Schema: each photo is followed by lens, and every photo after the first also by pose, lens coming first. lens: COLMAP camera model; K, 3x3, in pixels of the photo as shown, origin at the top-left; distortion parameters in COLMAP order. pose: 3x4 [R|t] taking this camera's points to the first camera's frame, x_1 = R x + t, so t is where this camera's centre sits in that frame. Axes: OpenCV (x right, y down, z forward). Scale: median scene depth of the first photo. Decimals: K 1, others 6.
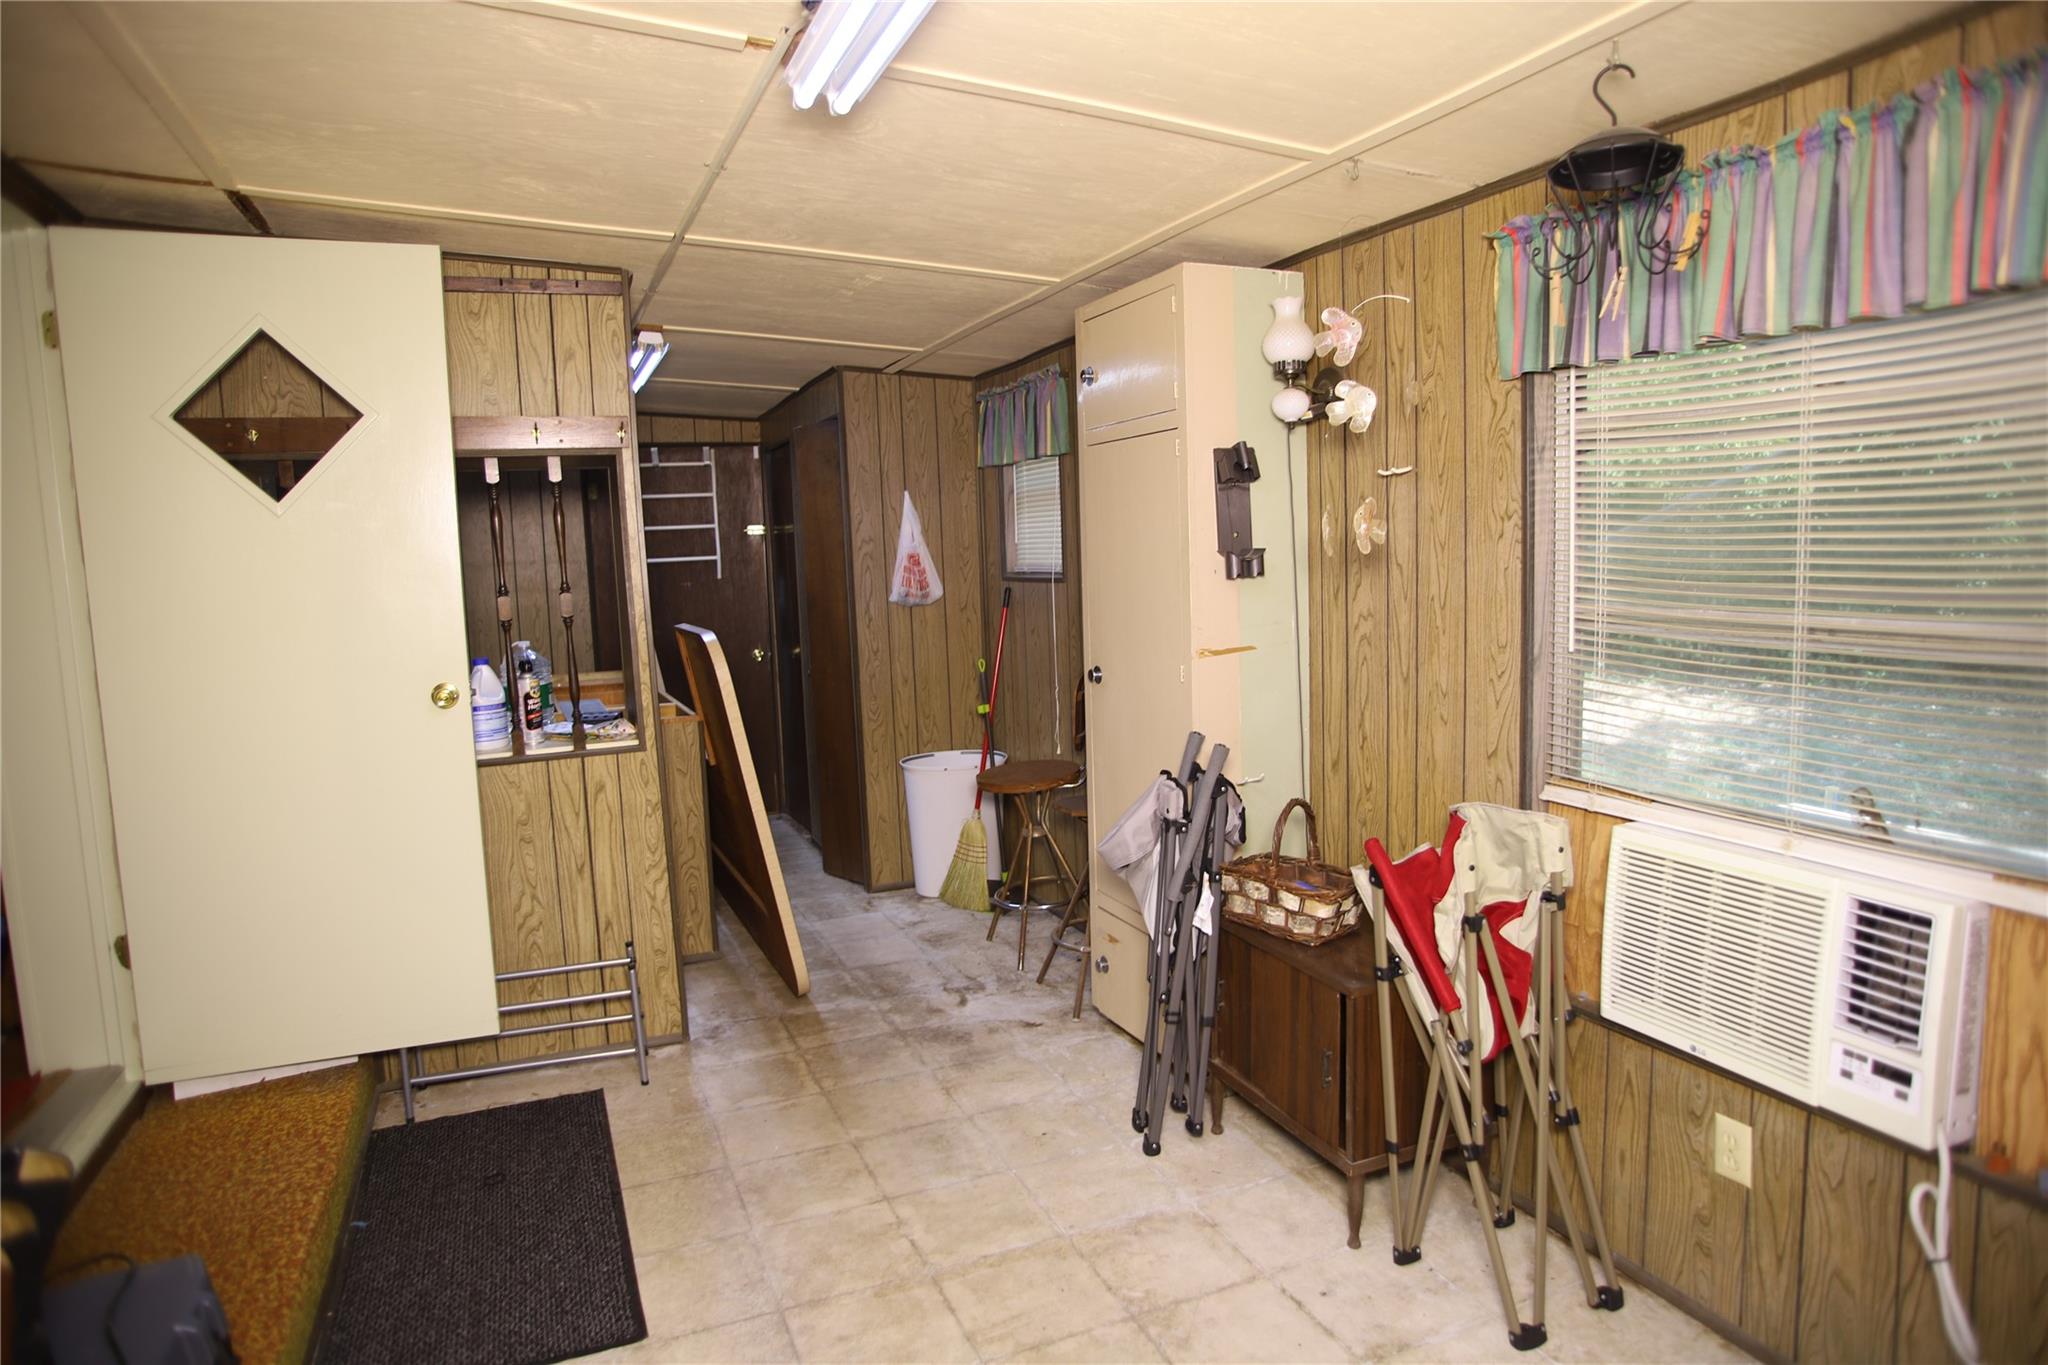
lens RADIAL K [[1179.8, 0, 1028.3], [0, 1179.8, 689.7], [0, 0, 1]] dist [-0.063212, 0.010025]
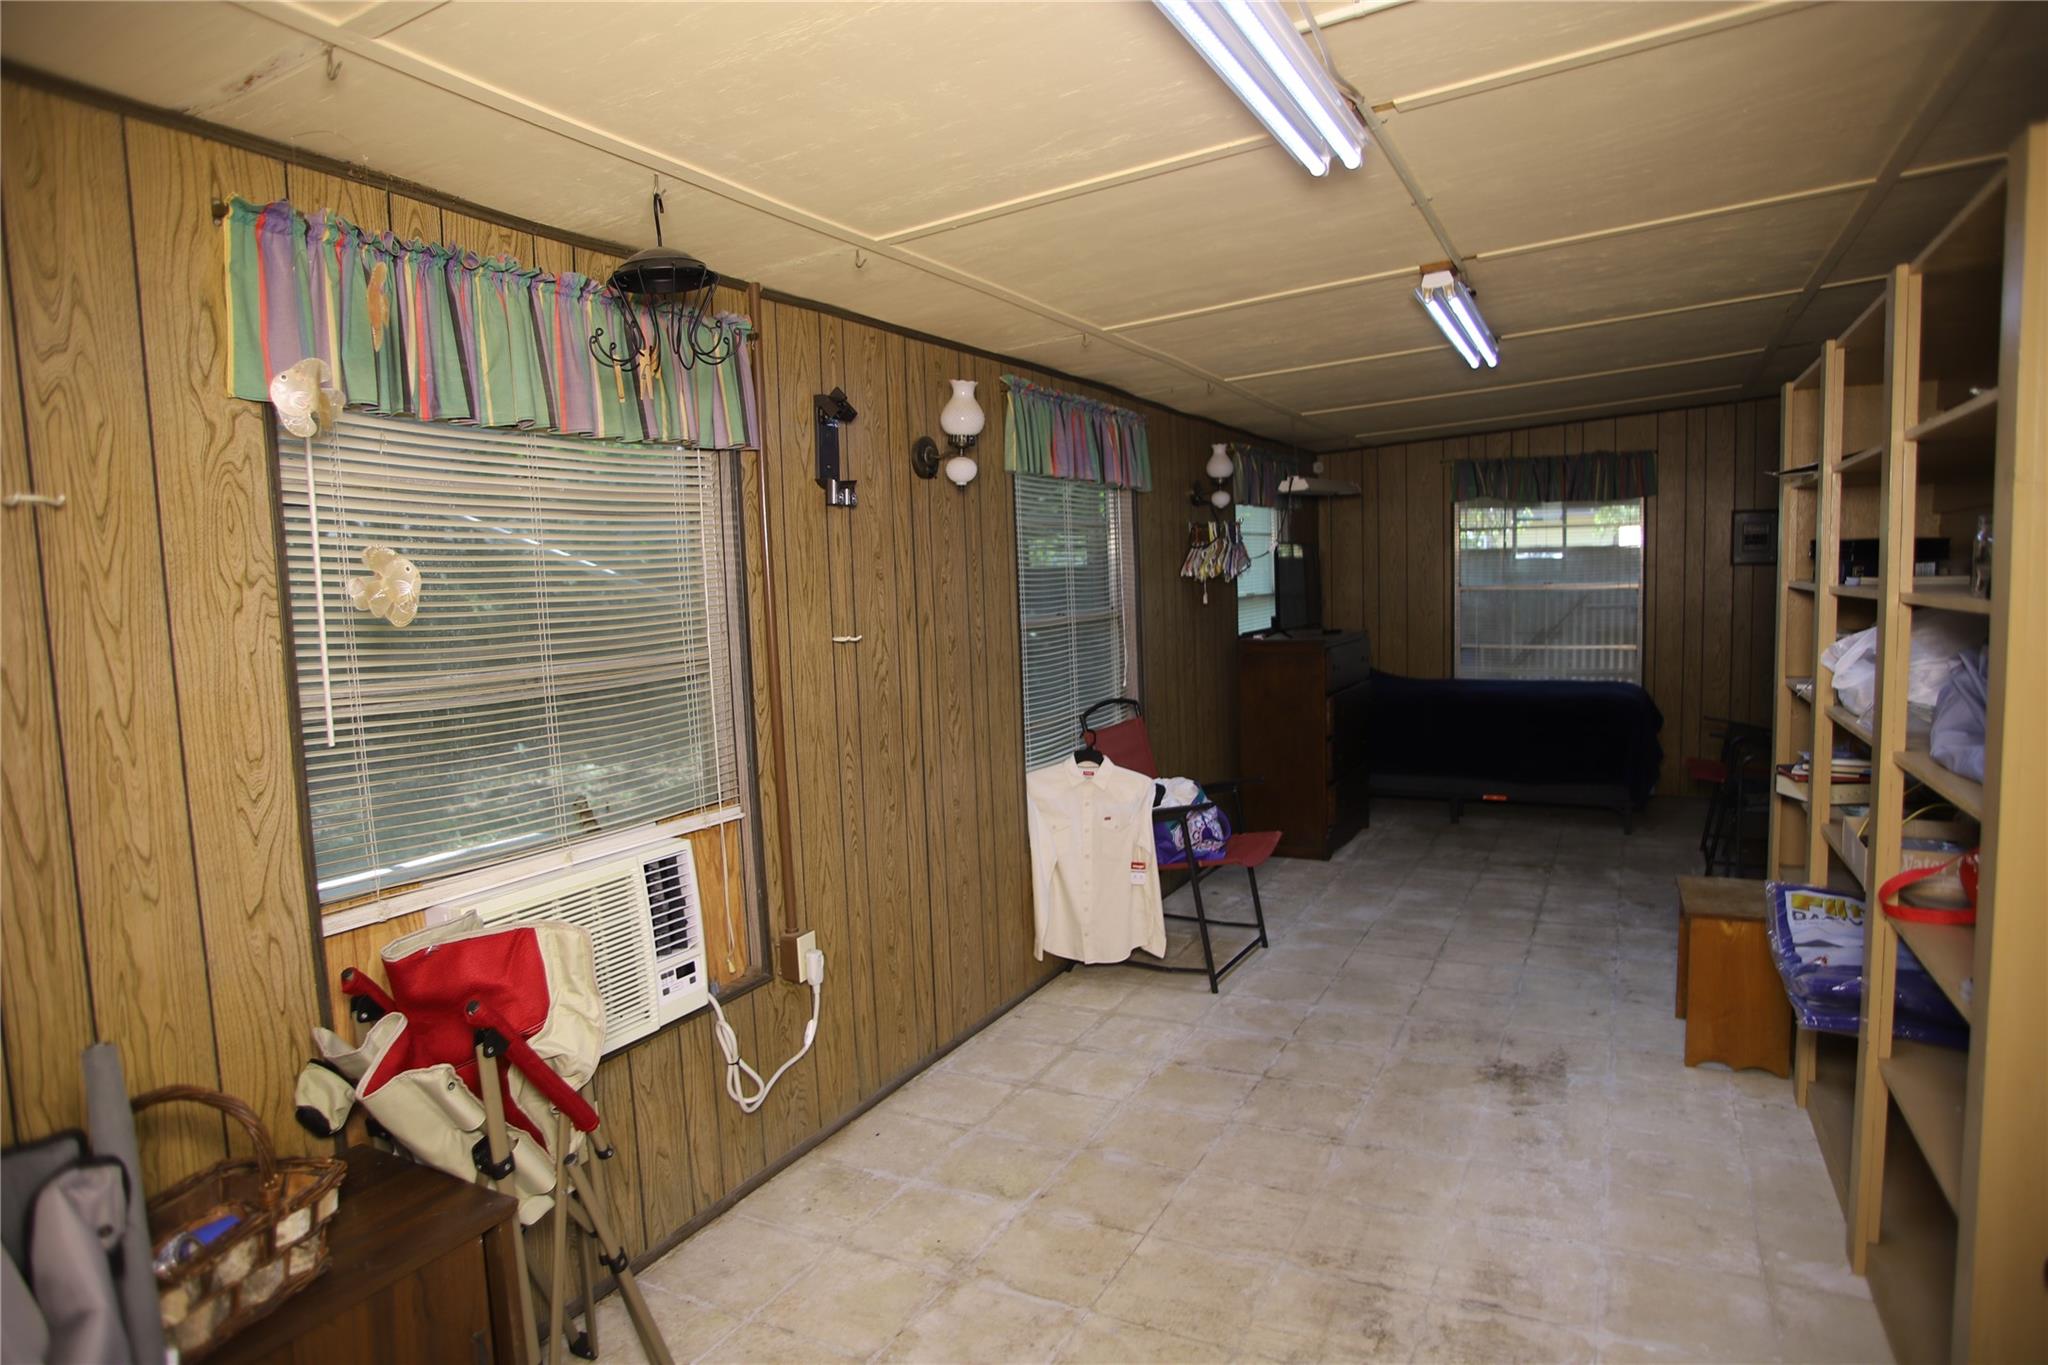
lens RADIAL K [[1179.8, 0, 1025.3], [0, 1179.8, 673.3], [0, 0, 1]] dist [-0.063212, 0.010025]
pose [[-0.629836, -0.023609, 0.776369, -0.466854], [0.136401, 0.980643, 0.140477, -0.128363], [-0.764658, 0.194374, -0.614425, 1.089759]]
